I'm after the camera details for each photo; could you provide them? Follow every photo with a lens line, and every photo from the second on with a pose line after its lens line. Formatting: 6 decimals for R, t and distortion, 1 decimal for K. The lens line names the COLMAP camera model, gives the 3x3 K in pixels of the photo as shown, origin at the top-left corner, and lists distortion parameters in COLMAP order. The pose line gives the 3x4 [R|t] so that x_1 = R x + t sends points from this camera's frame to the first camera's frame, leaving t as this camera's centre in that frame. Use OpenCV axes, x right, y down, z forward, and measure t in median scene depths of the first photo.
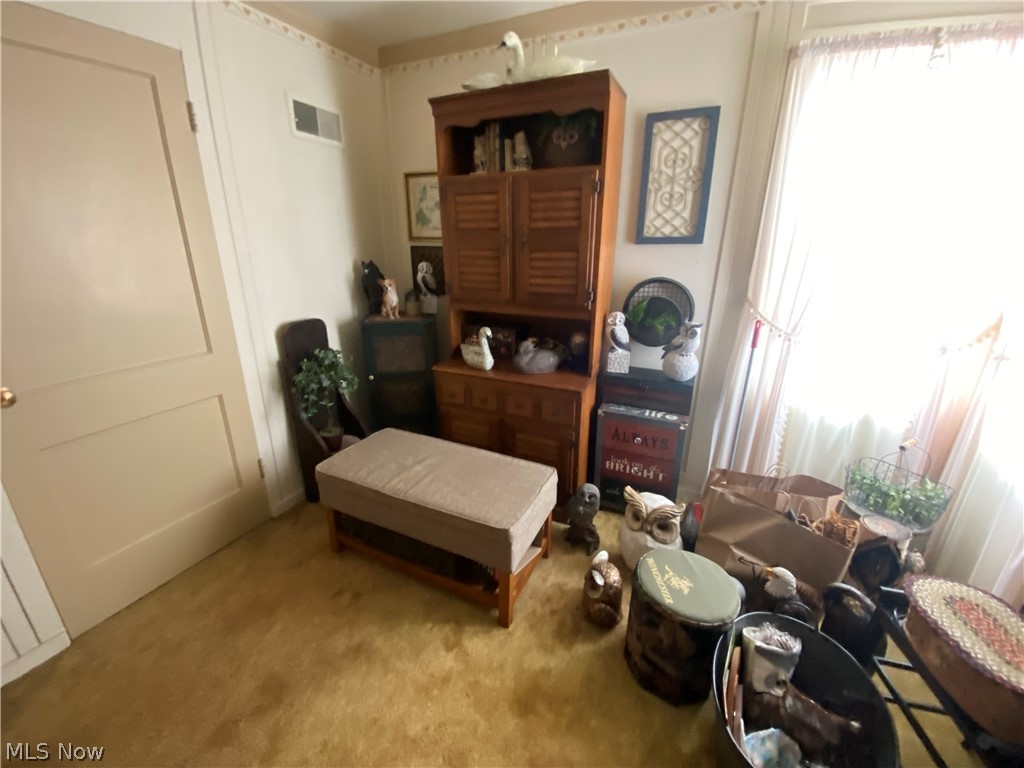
lens RADIAL K [[414.2, 0, 510.3], [0, 414.2, 381.0], [0, 0, 1]] dist [0.041746, -0.041300]
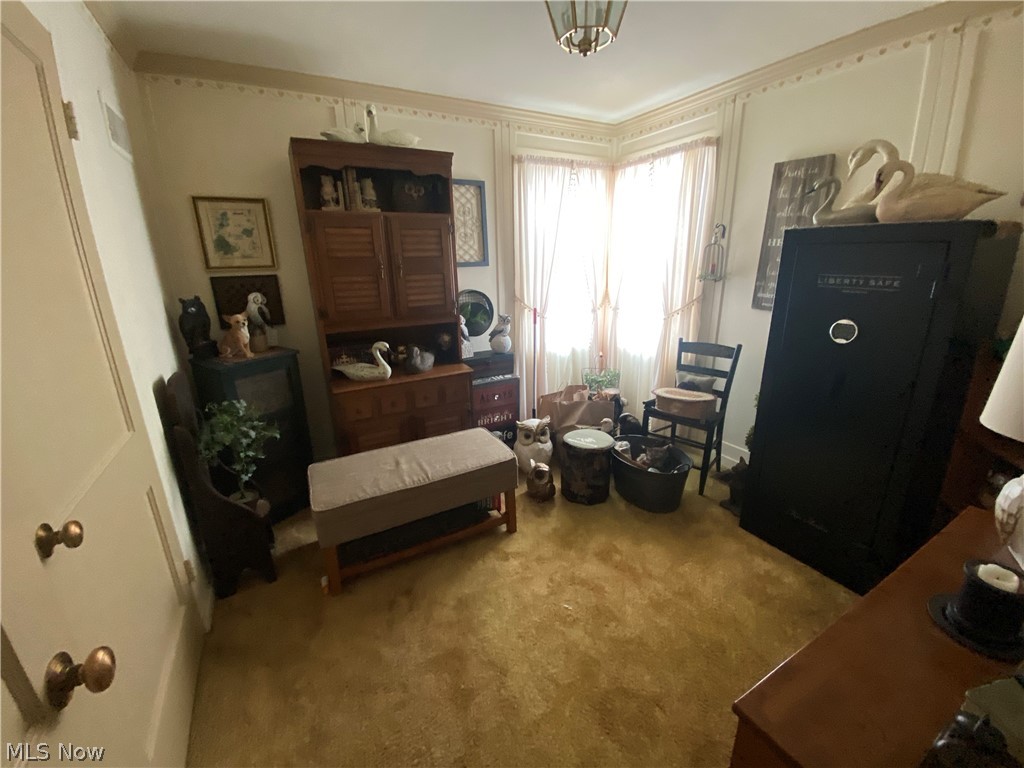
lens RADIAL K [[414.2, 0, 510.3], [0, 414.2, 381.0], [0, 0, 1]] dist [0.041746, -0.041300]
pose [[0.590470, -0.244525, 0.769125, -0.801666], [0.277592, 0.956384, 0.090948, -0.033324], [-0.757818, 0.159801, 0.632594, 0.019860]]
